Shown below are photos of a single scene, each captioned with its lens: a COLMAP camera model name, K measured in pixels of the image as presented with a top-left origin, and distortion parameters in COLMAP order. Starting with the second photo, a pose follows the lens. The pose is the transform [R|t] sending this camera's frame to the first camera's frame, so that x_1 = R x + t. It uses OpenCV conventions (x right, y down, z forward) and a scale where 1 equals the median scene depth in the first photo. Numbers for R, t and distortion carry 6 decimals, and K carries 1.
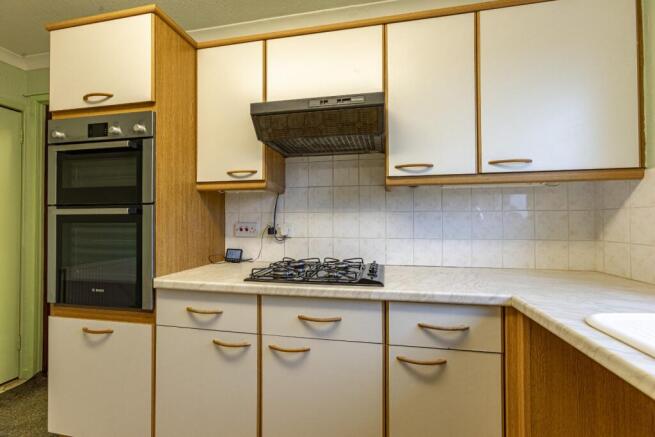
lens RADIAL K [[294.9, 0, 326.0], [0, 294.9, 217.1], [0, 0, 1]] dist [-0.000226, 0.001175]
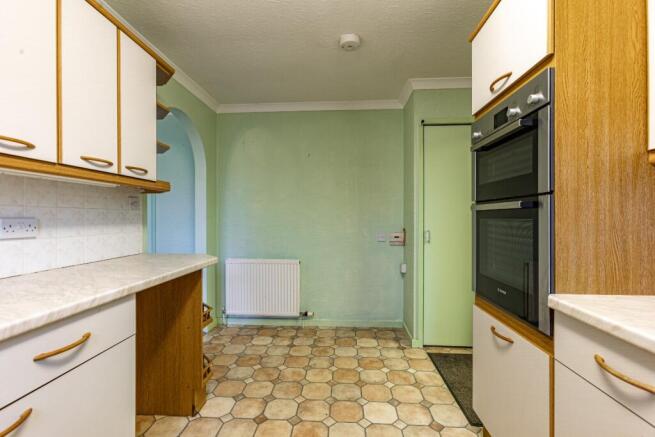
lens RADIAL K [[294.9, 0, 326.0], [0, 294.9, 217.1], [0, 0, 1]] dist [-0.000226, 0.001175]
pose [[0.137831, 0.001579, -0.990455, 0.068517], [0.017735, 0.999834, 0.004062, 0.001829], [0.990297, -0.018125, 0.137780, 0.333818]]
